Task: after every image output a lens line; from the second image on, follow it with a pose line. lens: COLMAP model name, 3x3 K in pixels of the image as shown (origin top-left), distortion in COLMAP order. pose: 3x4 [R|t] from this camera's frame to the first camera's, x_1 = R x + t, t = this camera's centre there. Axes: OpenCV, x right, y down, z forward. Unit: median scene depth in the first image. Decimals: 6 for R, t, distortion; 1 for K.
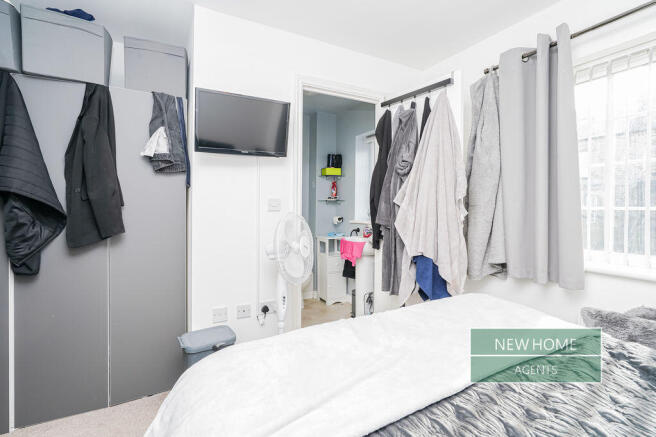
lens RADIAL K [[321.0, 0, 328.0], [0, 321.0, 220.6], [0, 0, 1]] dist [0.000217, 0.000001]
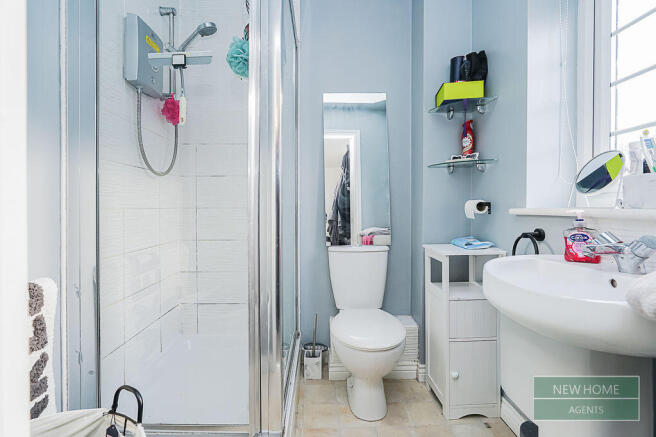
lens RADIAL K [[311.4, 0, 326.6], [0, 311.4, 218.3], [0, 0, 1]] dist [-0.002216, -0.000078]
pose [[0.906592, -0.000720, -0.422009, 0.025400], [0.002826, 0.999986, 0.004364, 0.008105], [0.422000, -0.005149, 0.906581, 0.562084]]
